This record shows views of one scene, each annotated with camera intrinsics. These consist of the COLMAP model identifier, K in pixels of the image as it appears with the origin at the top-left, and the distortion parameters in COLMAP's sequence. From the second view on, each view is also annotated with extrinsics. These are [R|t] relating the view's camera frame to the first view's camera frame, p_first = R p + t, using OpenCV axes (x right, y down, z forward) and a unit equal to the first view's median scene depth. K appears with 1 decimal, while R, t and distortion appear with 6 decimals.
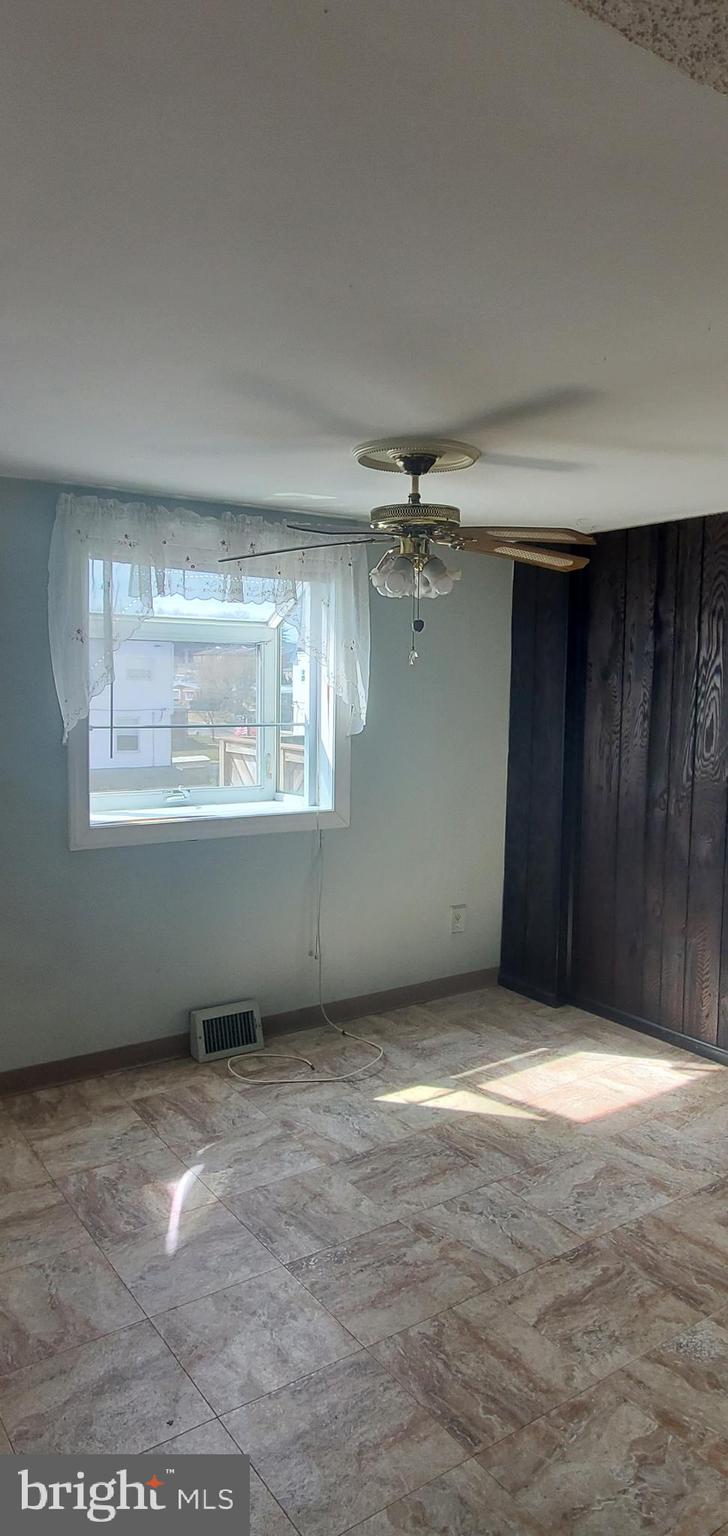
lens RADIAL K [[953.4, 0, 364.0], [0, 953.4, 768.0], [0, 0, 1]] dist [0.002691, -0.001019]
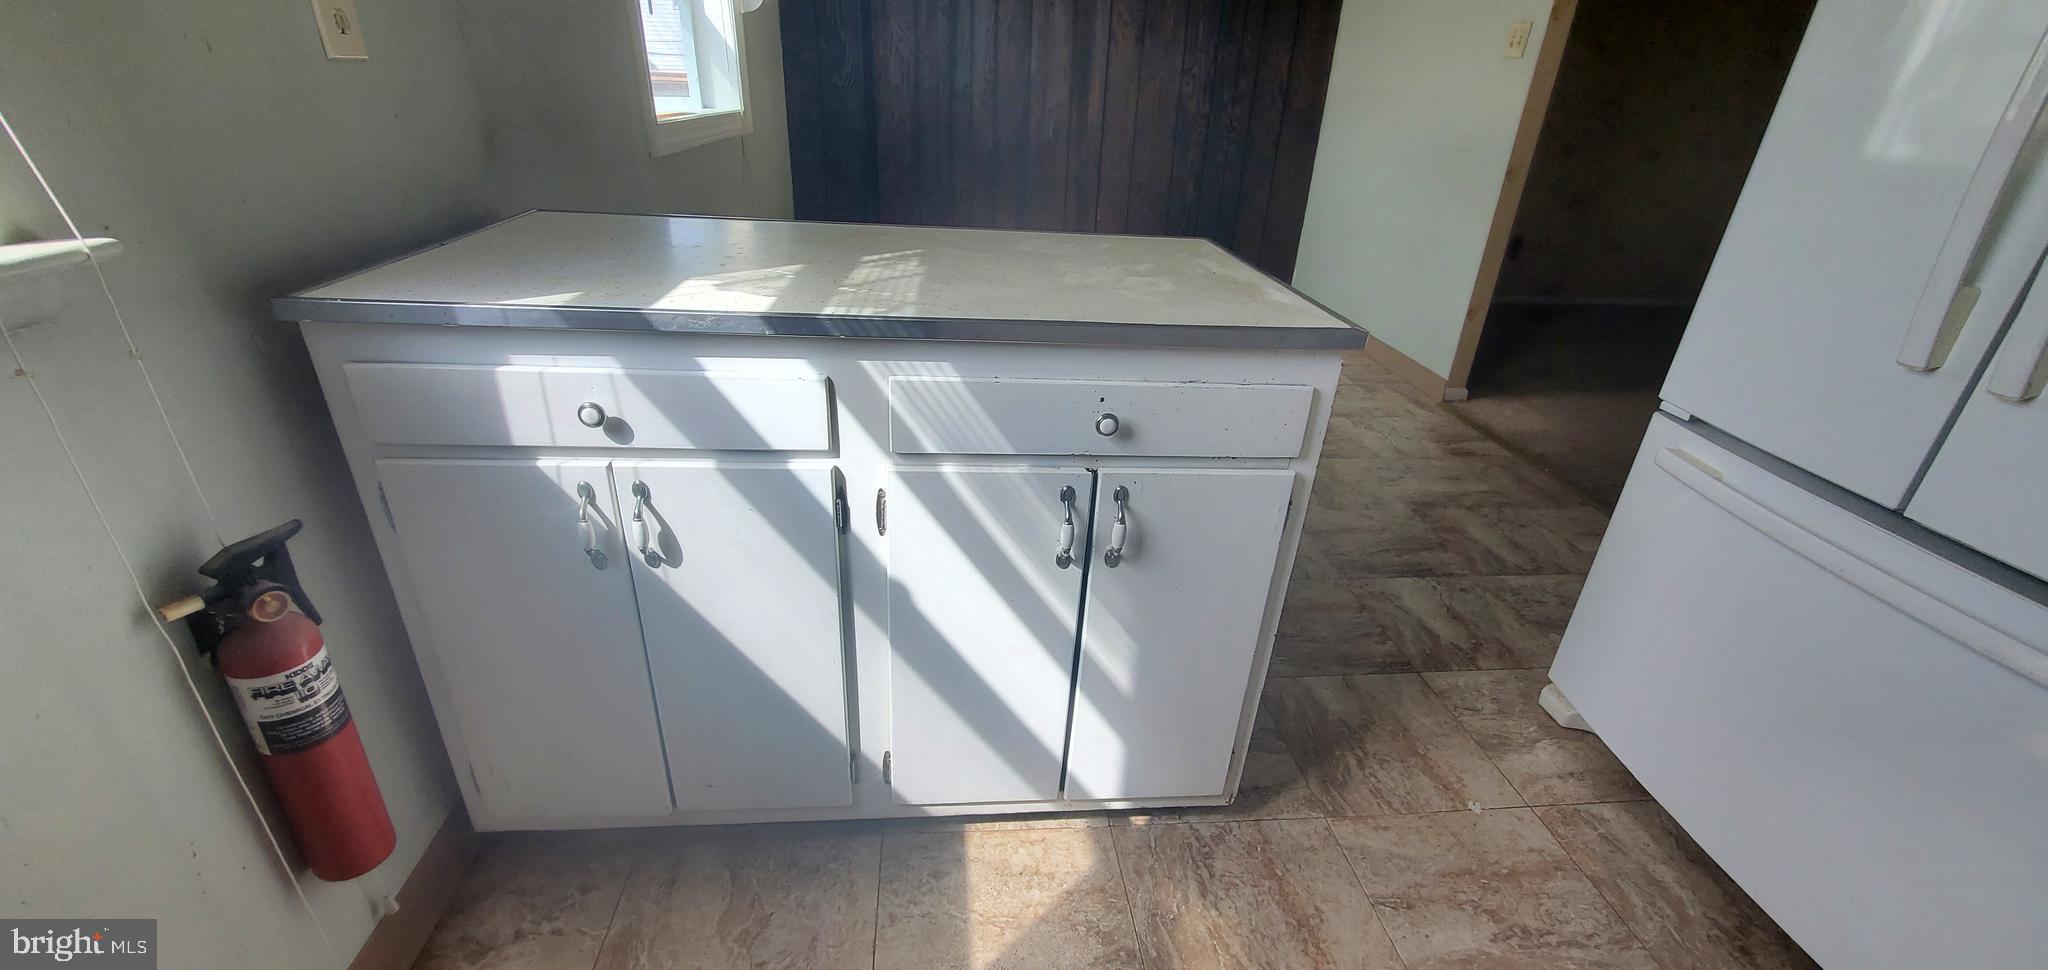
lens RADIAL K [[818.4, 0, 1016.7], [0, 818.4, 501.6], [0, 0, 1]] dist [0.000452, -0.003073]
pose [[0.496942, -0.388942, 0.775740, -0.738392], [0.040587, 0.903371, 0.426934, 0.069358], [-0.866834, -0.180676, 0.464709, 0.440579]]
